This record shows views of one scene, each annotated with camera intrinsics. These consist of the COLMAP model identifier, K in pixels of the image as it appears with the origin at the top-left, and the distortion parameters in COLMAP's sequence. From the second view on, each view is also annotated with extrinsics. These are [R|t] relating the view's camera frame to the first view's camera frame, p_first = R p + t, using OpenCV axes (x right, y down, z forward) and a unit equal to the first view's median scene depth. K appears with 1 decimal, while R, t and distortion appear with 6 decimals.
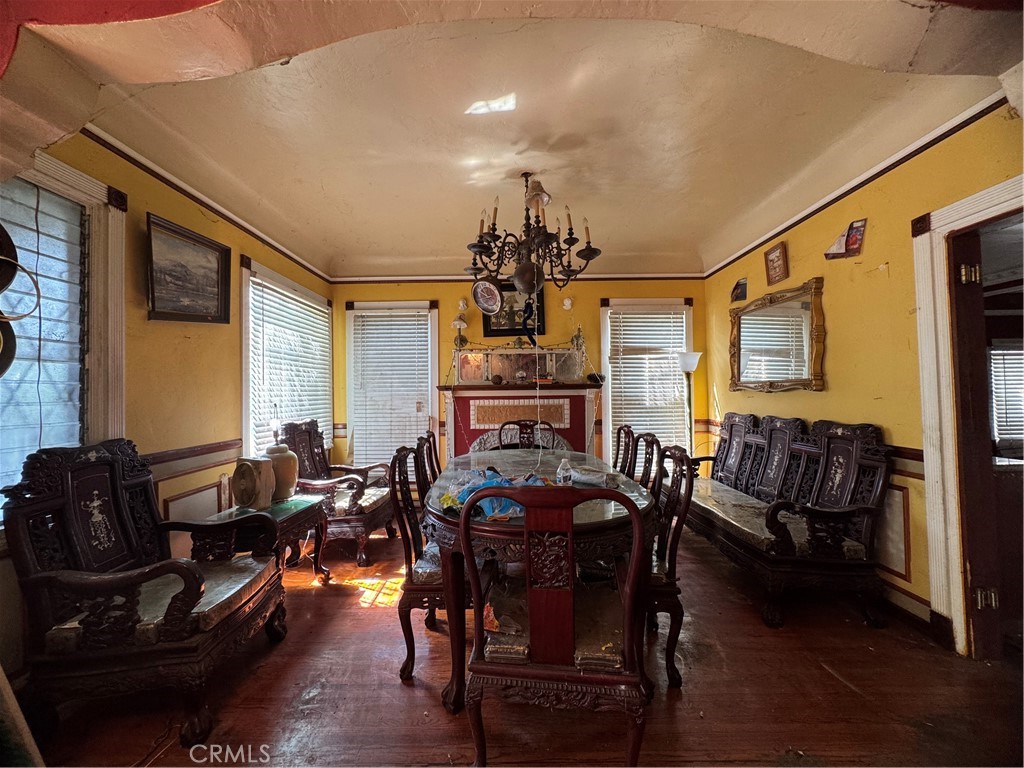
lens RADIAL K [[408.9, 0, 512.0], [0, 408.9, 384.0], [0, 0, 1]] dist [-0.003275, -0.000200]
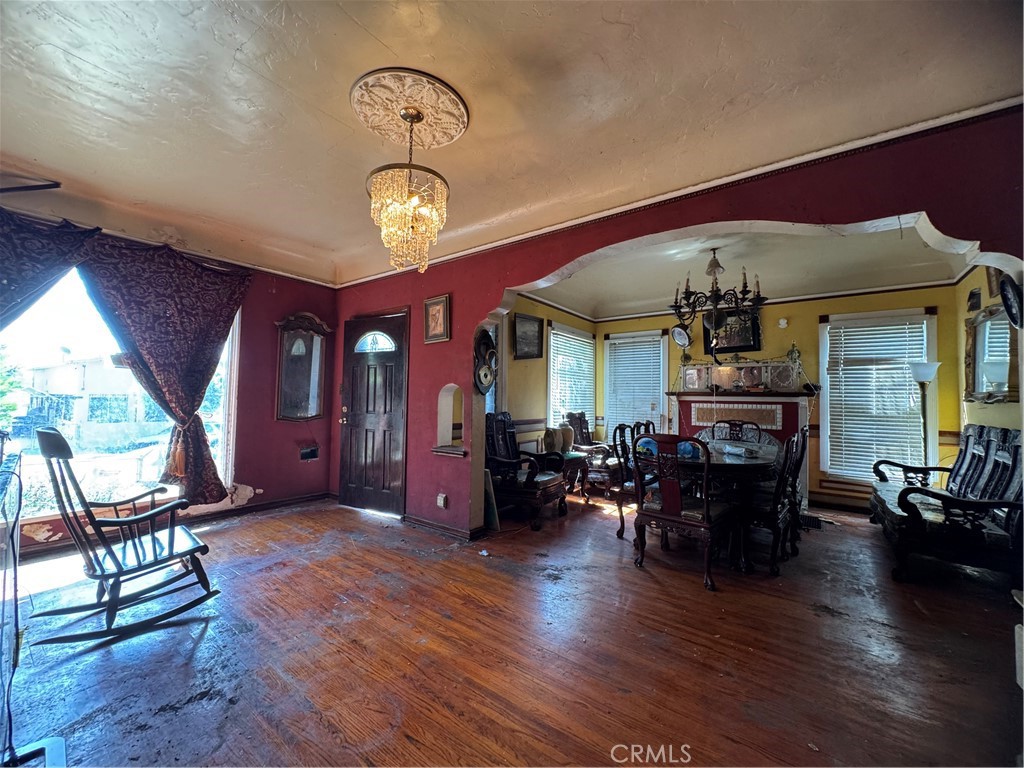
lens RADIAL K [[408.9, 0, 512.0], [0, 408.9, 384.0], [0, 0, 1]] dist [-0.003275, -0.000200]
pose [[0.802725, 0.003389, -0.596340, 0.303859], [-0.013161, 0.999841, -0.012033, 0.000766], [0.596204, 0.017508, 0.802642, -0.561263]]
